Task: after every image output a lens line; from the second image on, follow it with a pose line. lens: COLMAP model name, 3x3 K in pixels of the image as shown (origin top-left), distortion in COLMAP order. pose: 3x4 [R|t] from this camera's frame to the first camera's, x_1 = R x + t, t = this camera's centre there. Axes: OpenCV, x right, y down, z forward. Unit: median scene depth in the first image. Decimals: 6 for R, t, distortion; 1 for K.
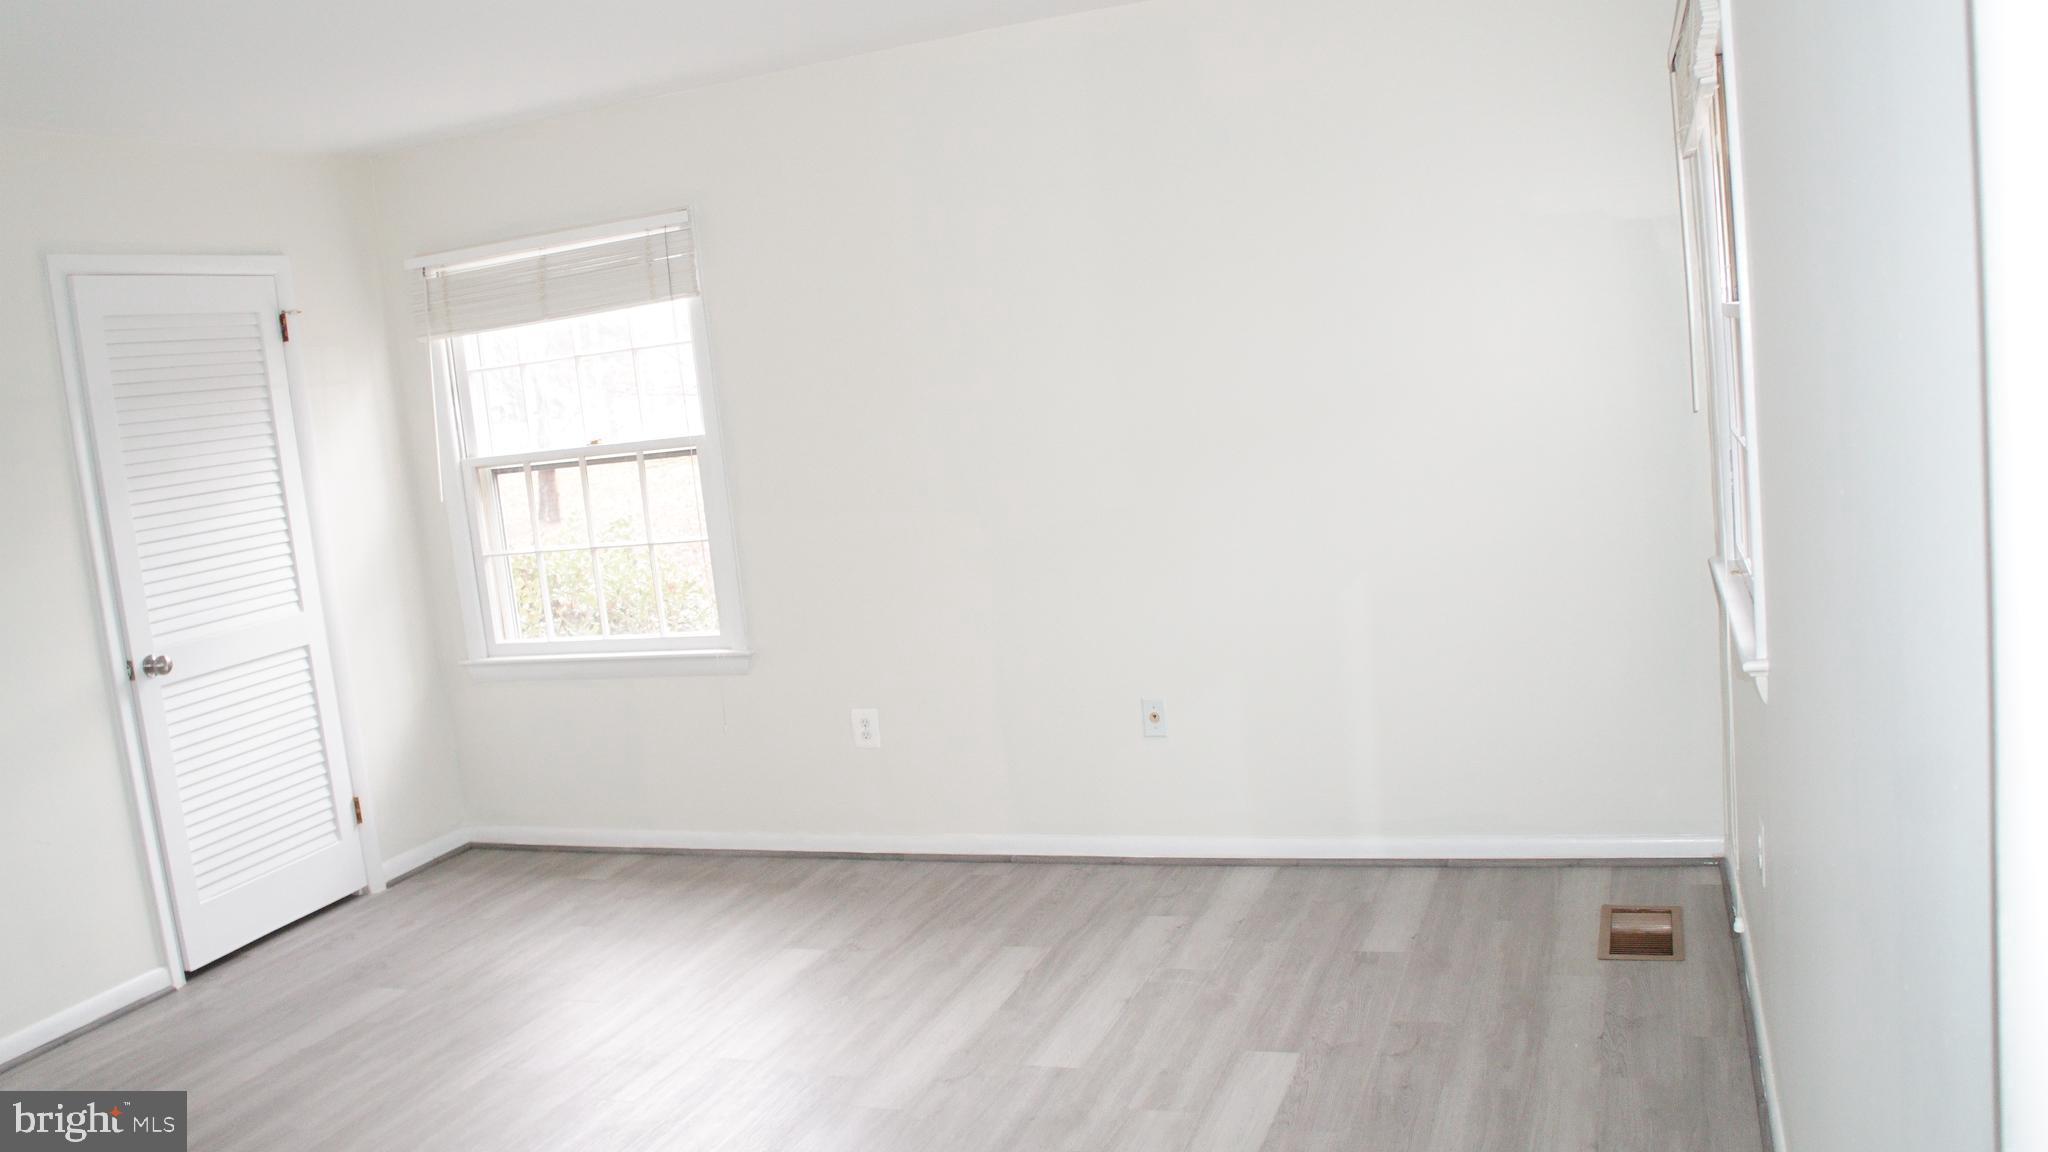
lens RADIAL K [[1640.4, 0, 1014.9], [0, 1640.4, 541.0], [0, 0, 1]] dist [-0.172919, 0.134398]
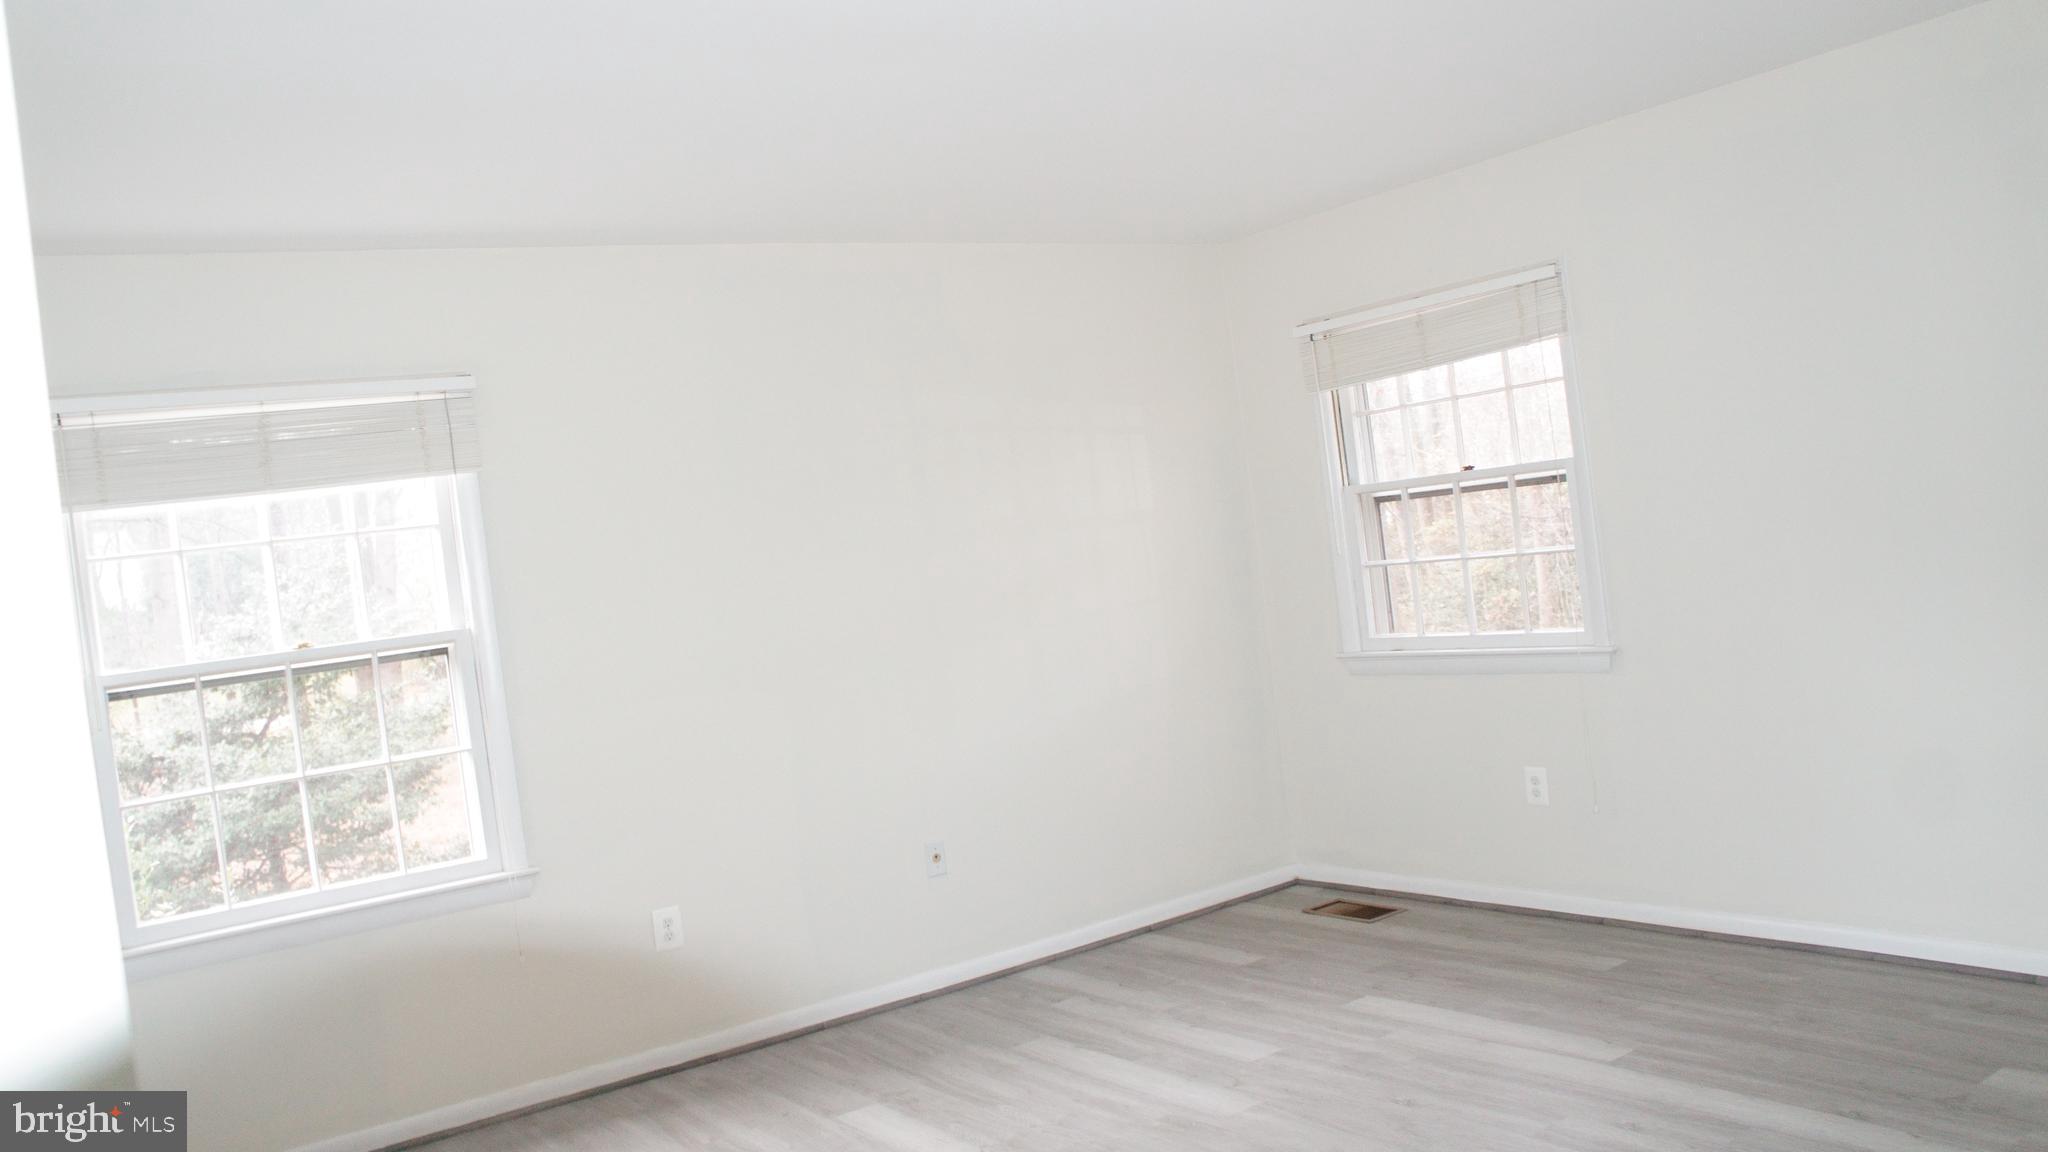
lens RADIAL K [[1640.4, 0, 1014.9], [0, 1640.4, 541.0], [0, 0, 1]] dist [-0.172919, 0.134398]
pose [[0.564303, 0.037799, 0.824702, -0.936562], [0.156709, 0.975885, -0.151956, 0.085047], [-0.810558, 0.214987, 0.544771, 0.344069]]
